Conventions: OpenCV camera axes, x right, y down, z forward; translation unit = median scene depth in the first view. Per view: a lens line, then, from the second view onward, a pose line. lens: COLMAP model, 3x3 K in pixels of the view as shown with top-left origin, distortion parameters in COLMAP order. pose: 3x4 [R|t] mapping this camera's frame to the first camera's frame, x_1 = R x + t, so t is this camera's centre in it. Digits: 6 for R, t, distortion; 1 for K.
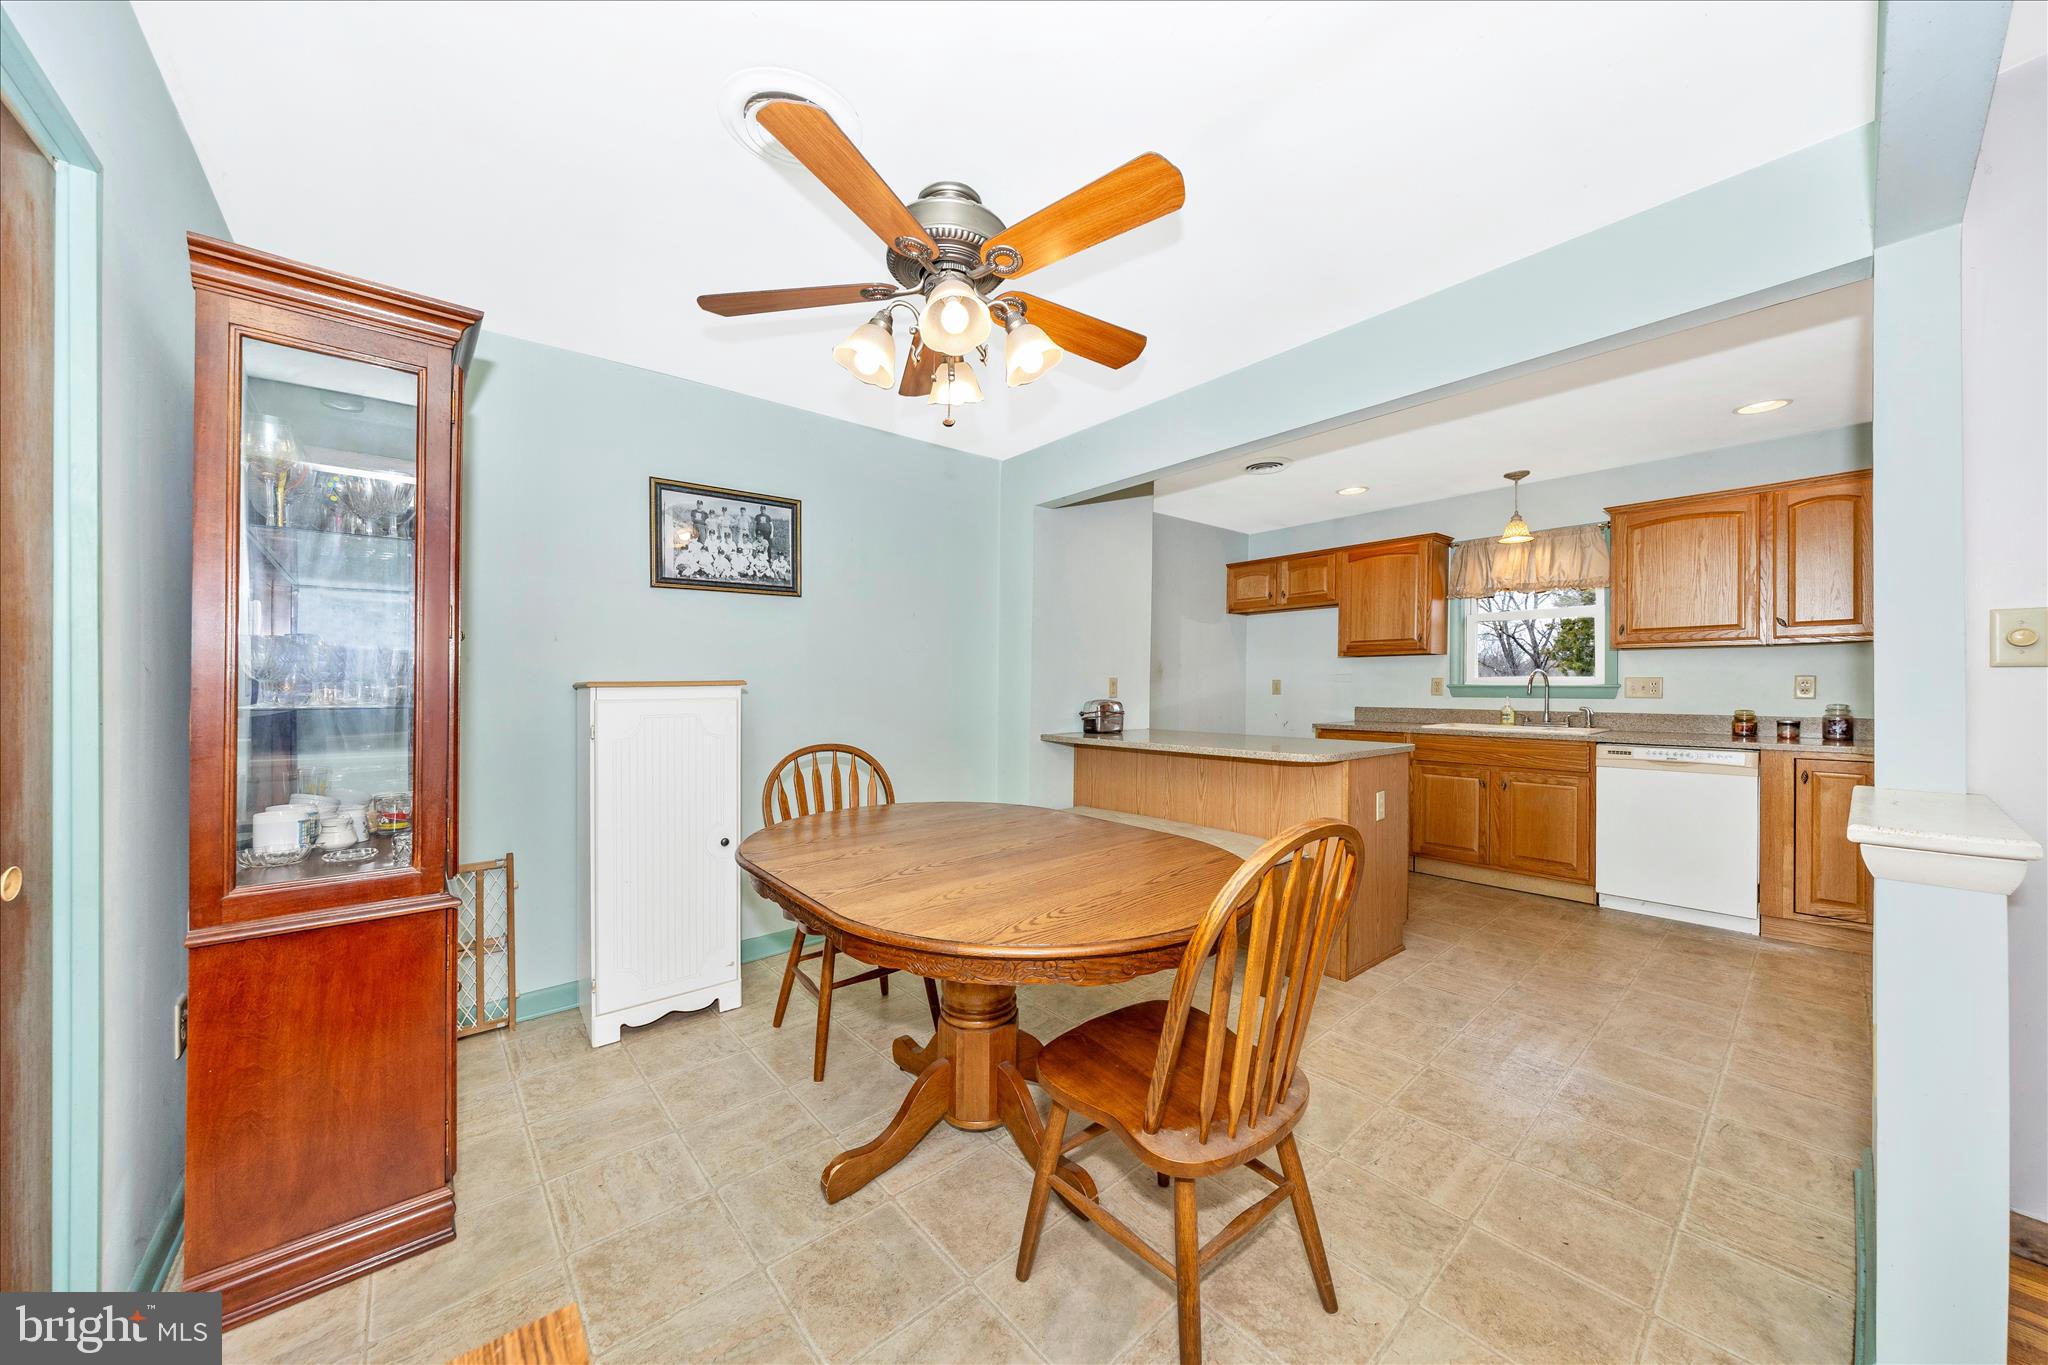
lens RADIAL K [[712.0, 0, 1032.6], [0, 712.0, 688.0], [0, 0, 1]] dist [0.000560, -0.001022]
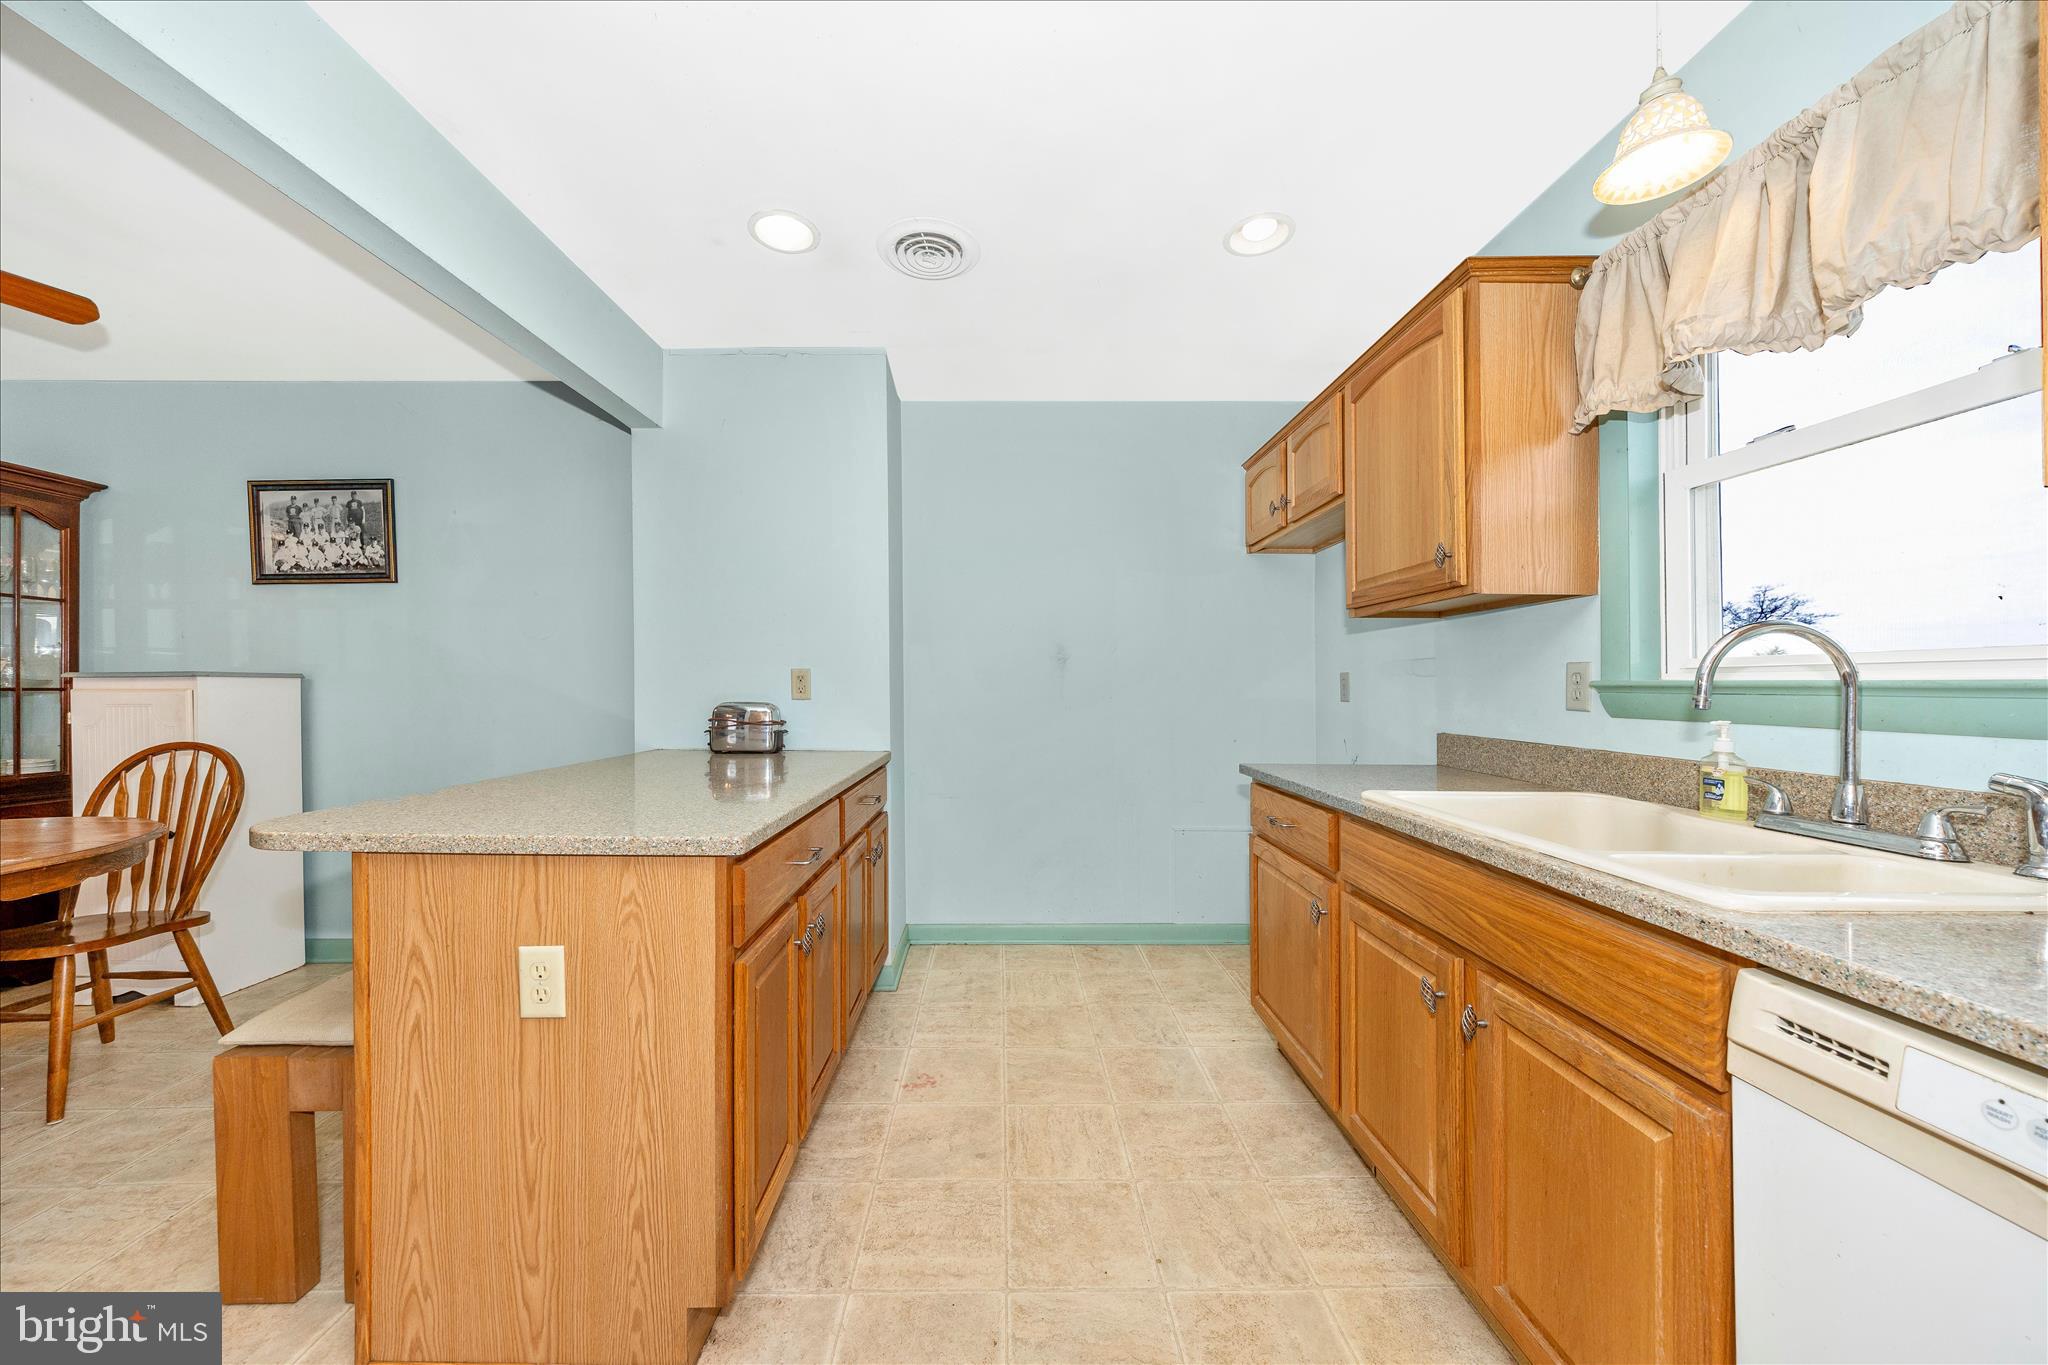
lens RADIAL K [[712.0, 0, 1005.2], [0, 712.0, 690.3], [0, 0, 1]] dist [0.000560, -0.001022]
pose [[0.757296, 0.009497, -0.653003, 0.826708], [-0.007727, 0.999955, 0.005582, 0.000665], [0.653026, 0.000819, 0.757335, 0.764636]]
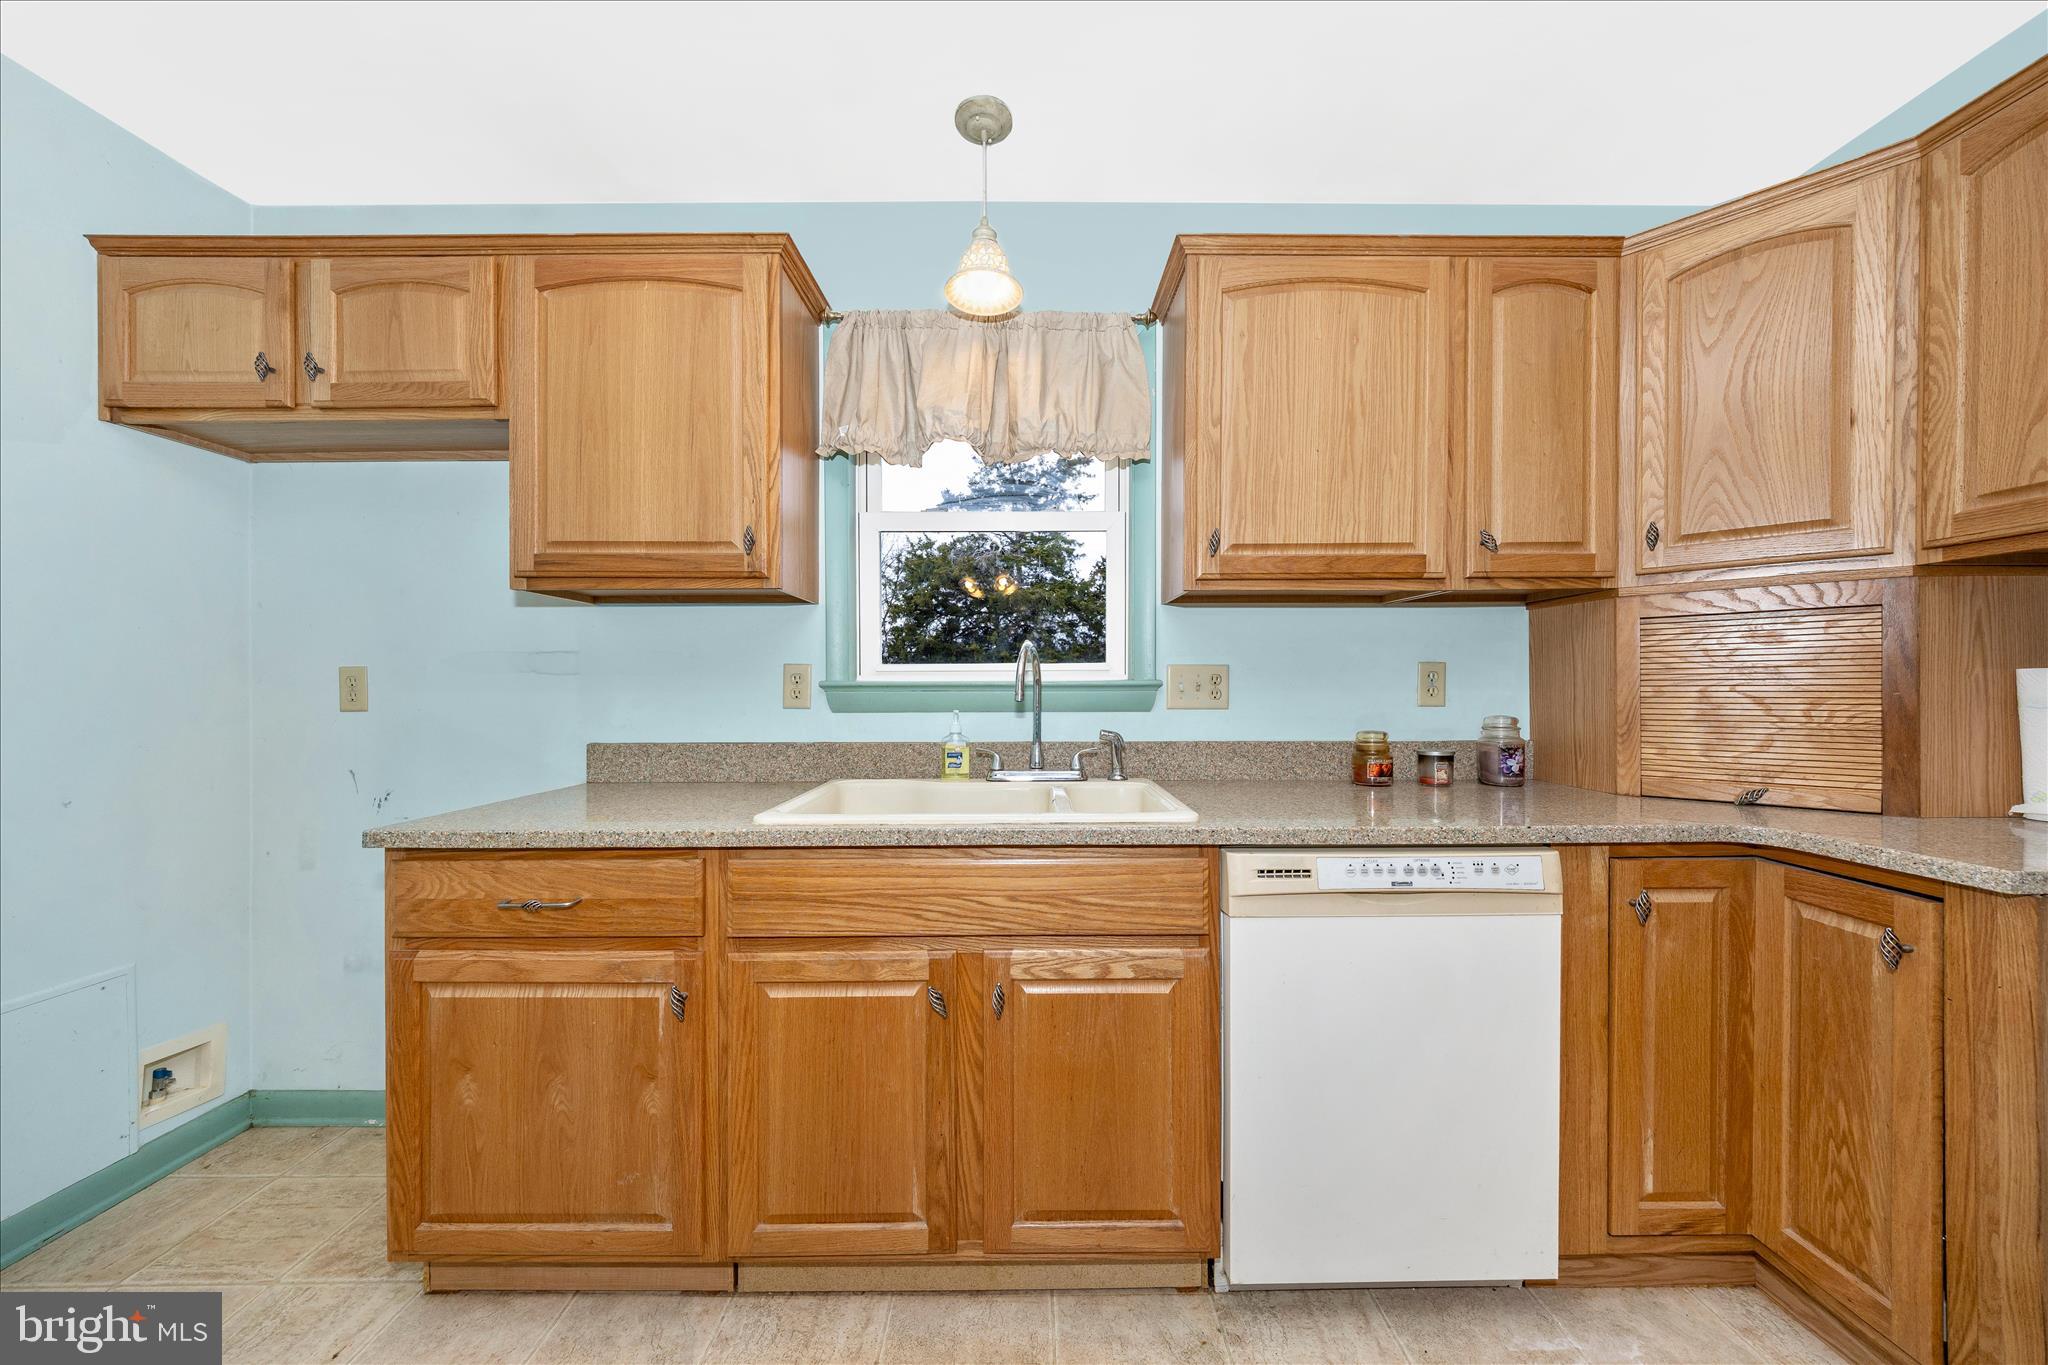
lens RADIAL K [[712.0, 0, 1029.0], [0, 712.0, 689.3], [0, 0, 1]] dist [0.000560, -0.001022]
pose [[0.658274, -0.003555, 0.752770, 0.508179], [0.004220, 0.999991, 0.001032, 0.000180], [-0.752766, 0.002497, 0.658283, 0.914092]]
